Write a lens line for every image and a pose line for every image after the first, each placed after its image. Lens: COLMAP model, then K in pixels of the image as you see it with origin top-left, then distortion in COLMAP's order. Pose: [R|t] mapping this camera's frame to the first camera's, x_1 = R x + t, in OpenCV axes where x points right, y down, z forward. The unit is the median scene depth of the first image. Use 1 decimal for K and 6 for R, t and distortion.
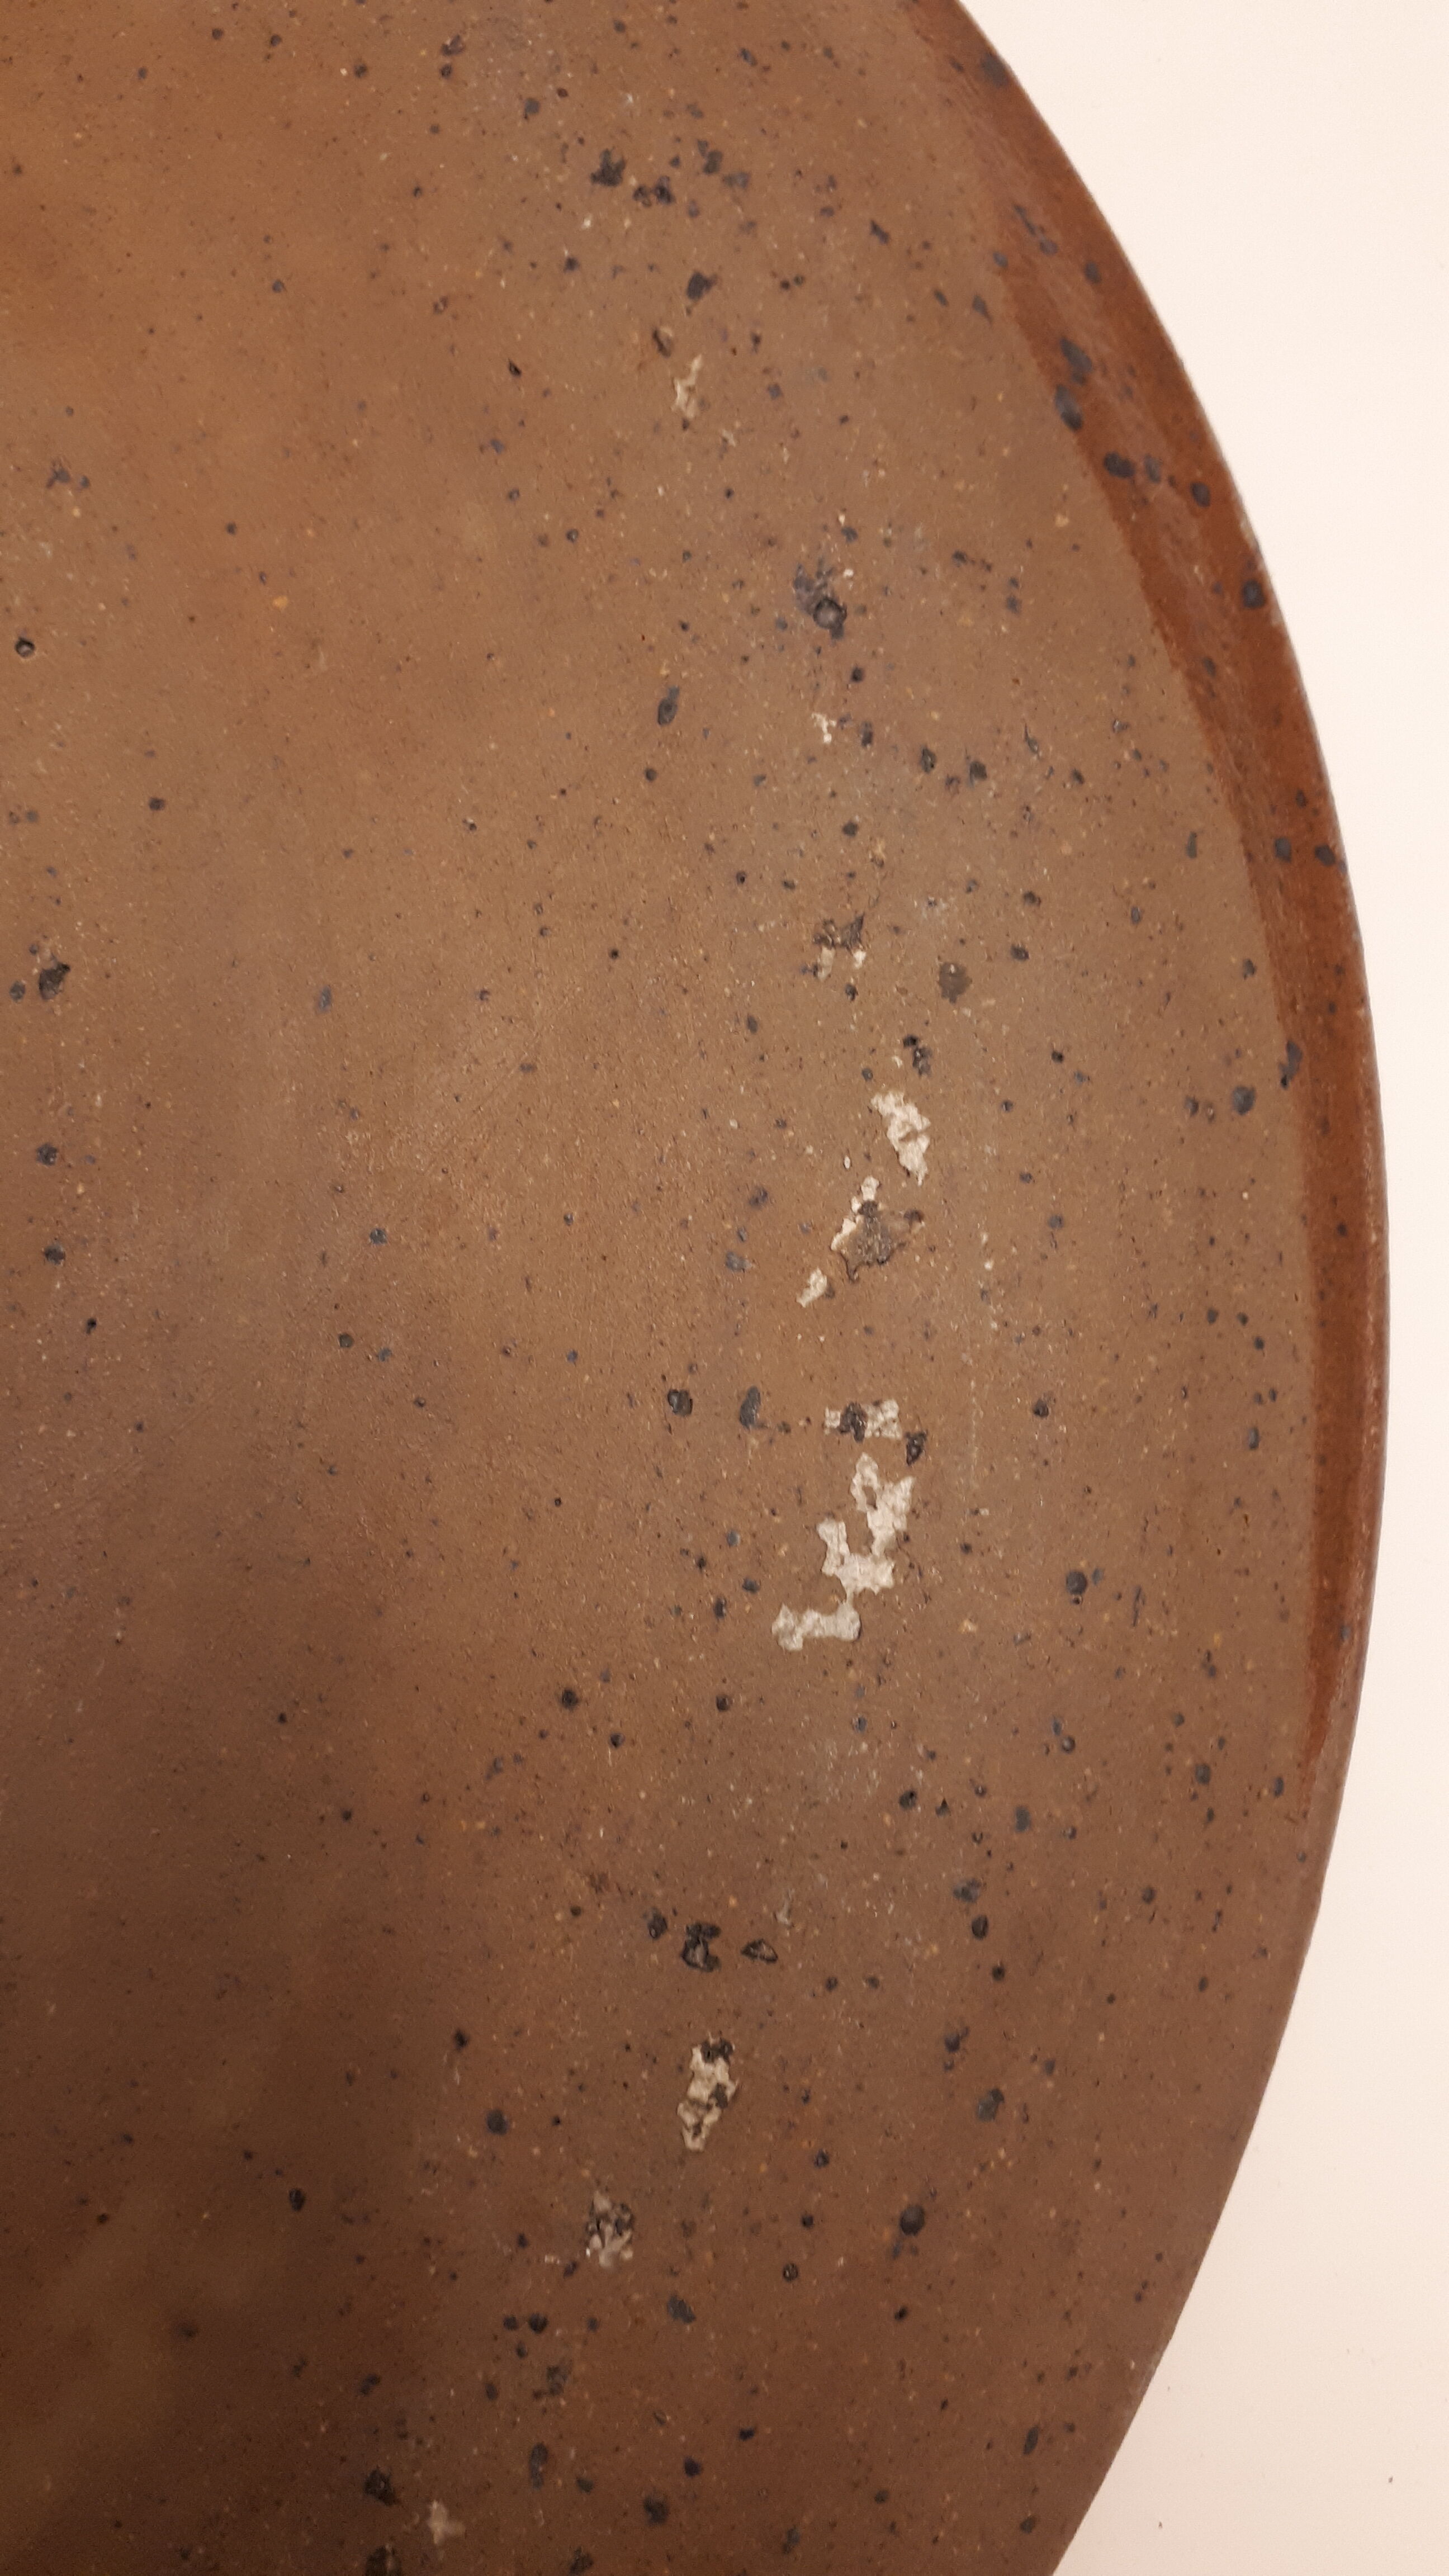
lens RADIAL K [[2068.7, 0, 724.5], [0, 2068.7, 1288.0], [0, 0, 1]] dist [0.179741, -0.480247]
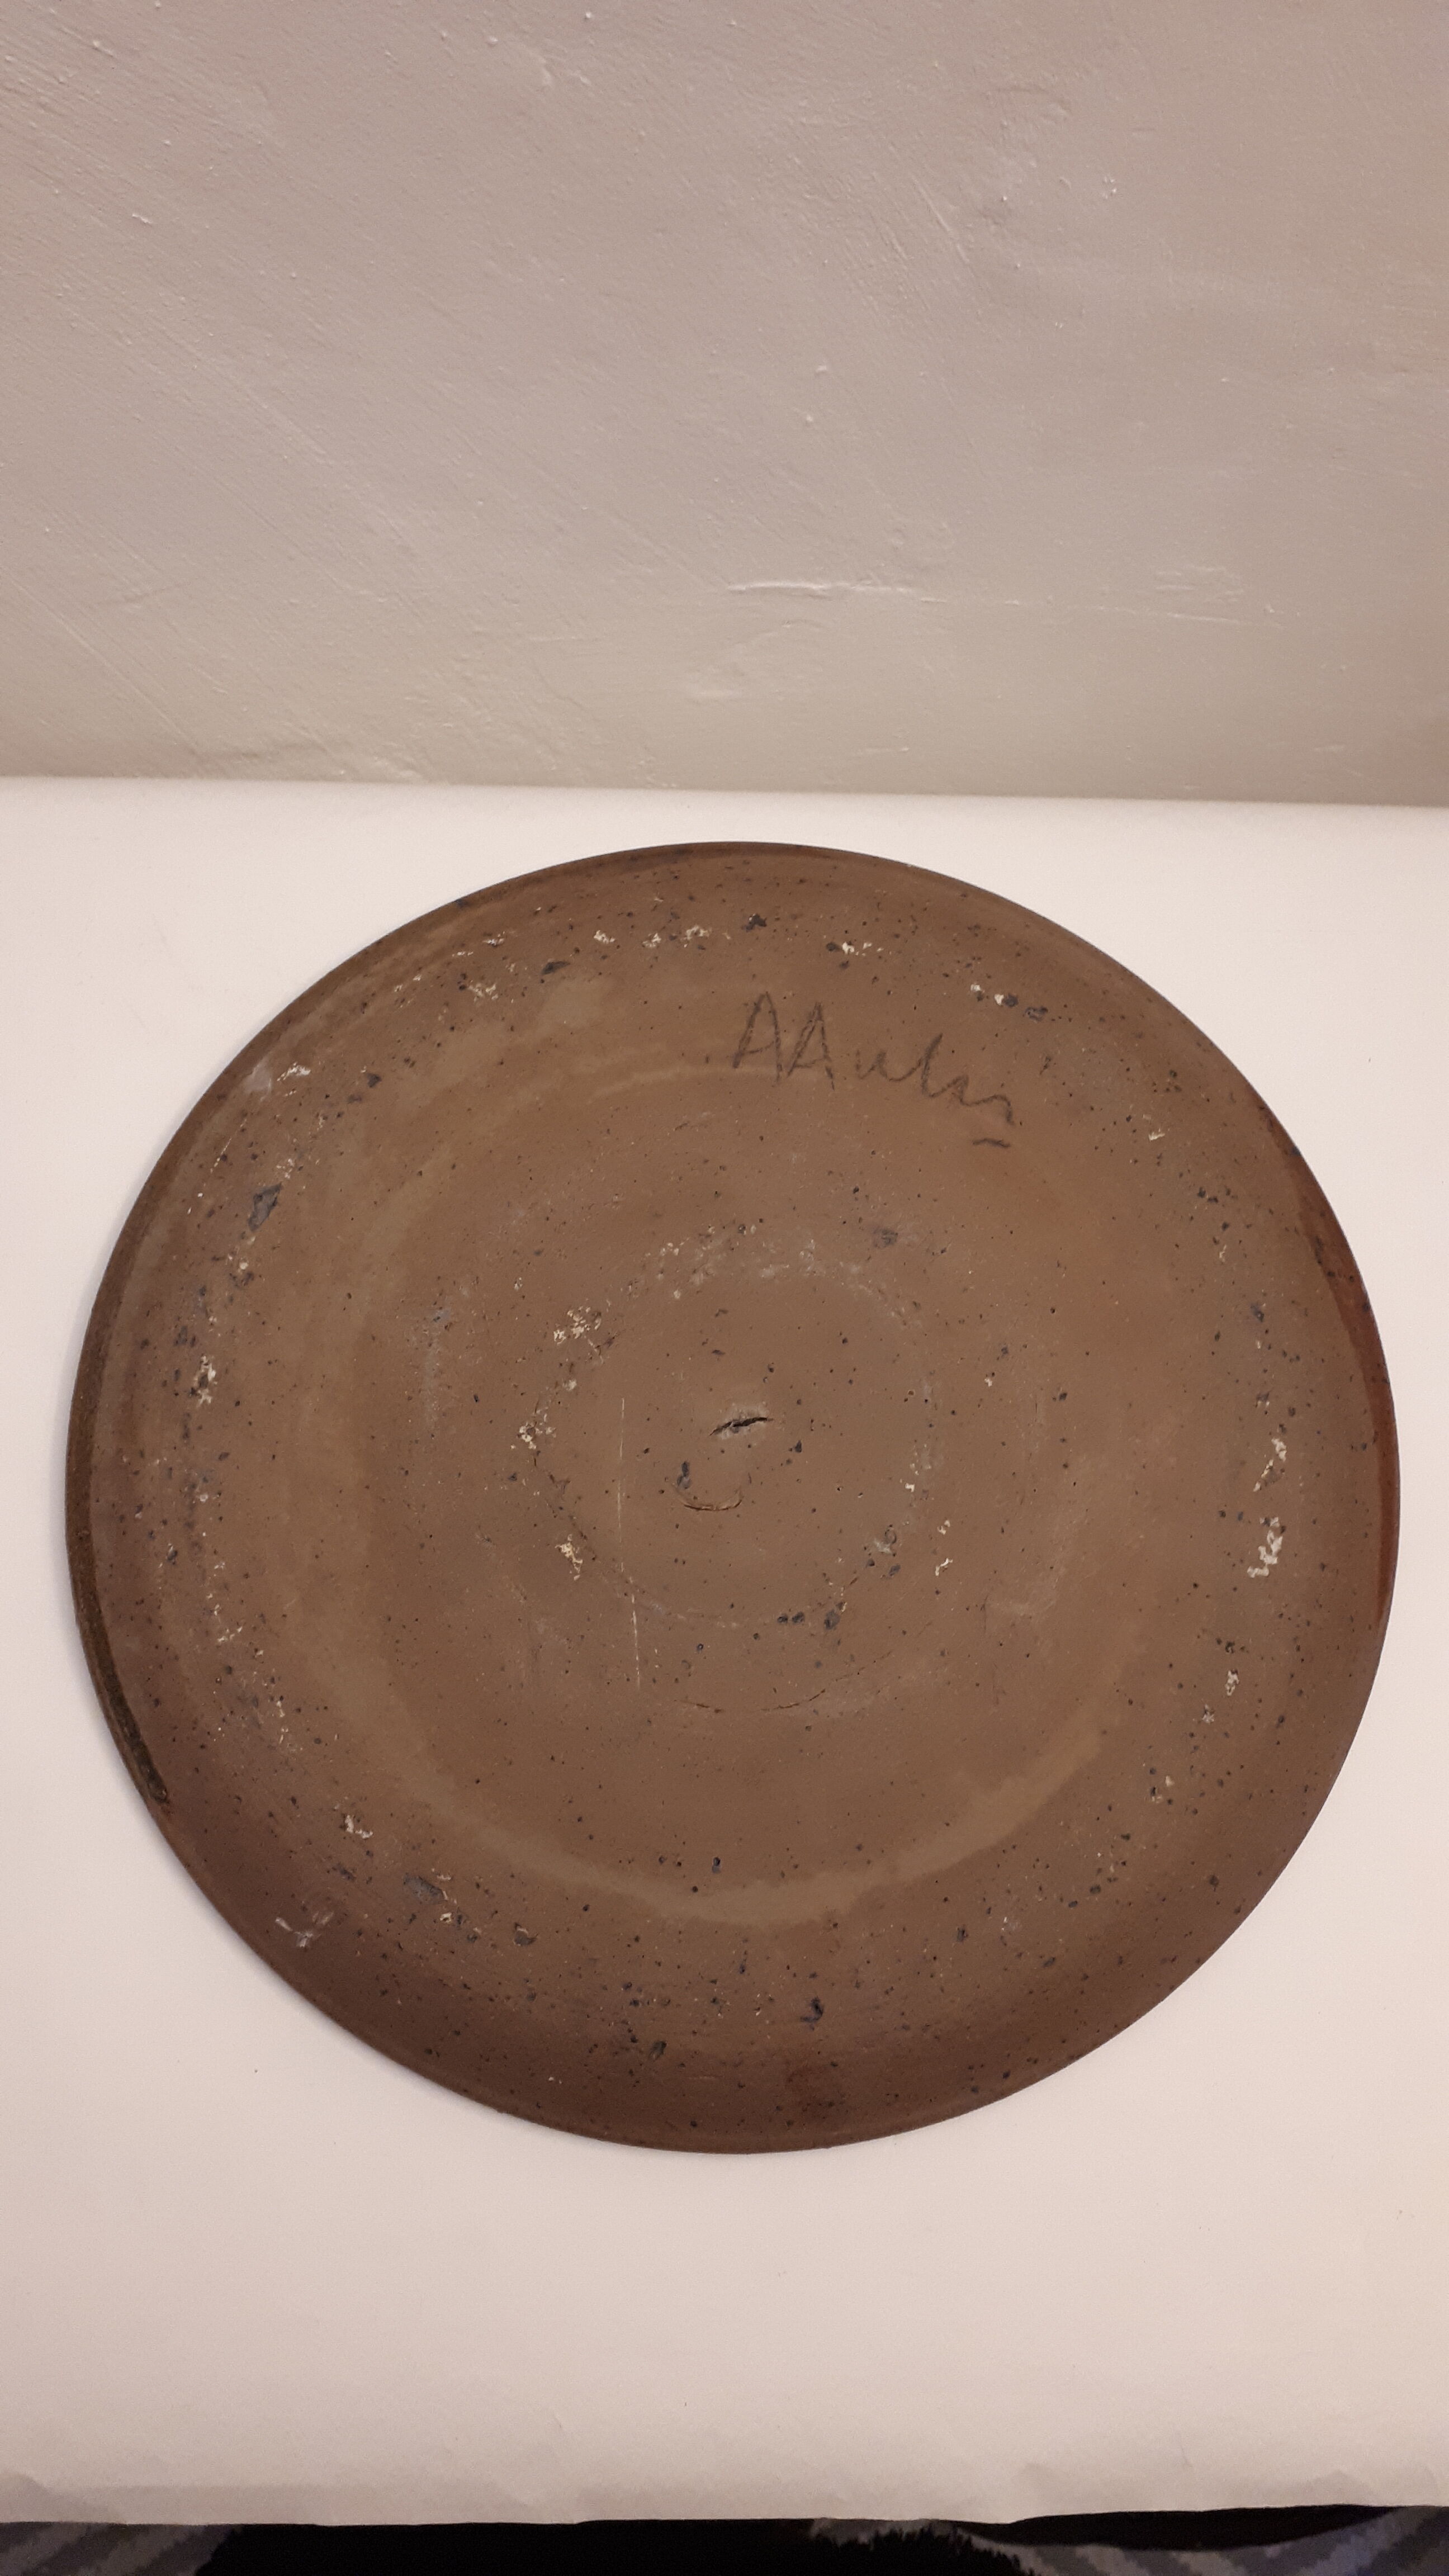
lens RADIAL K [[2068.7, 0, 724.5], [0, 2068.7, 1288.0], [0, 0, 1]] dist [0.179741, -0.480247]
pose [[0.997810, 0.064757, 0.013500, -0.984936], [-0.062524, 0.989911, -0.127151, 0.182512], [-0.021598, 0.126028, 0.991792, -2.798516]]
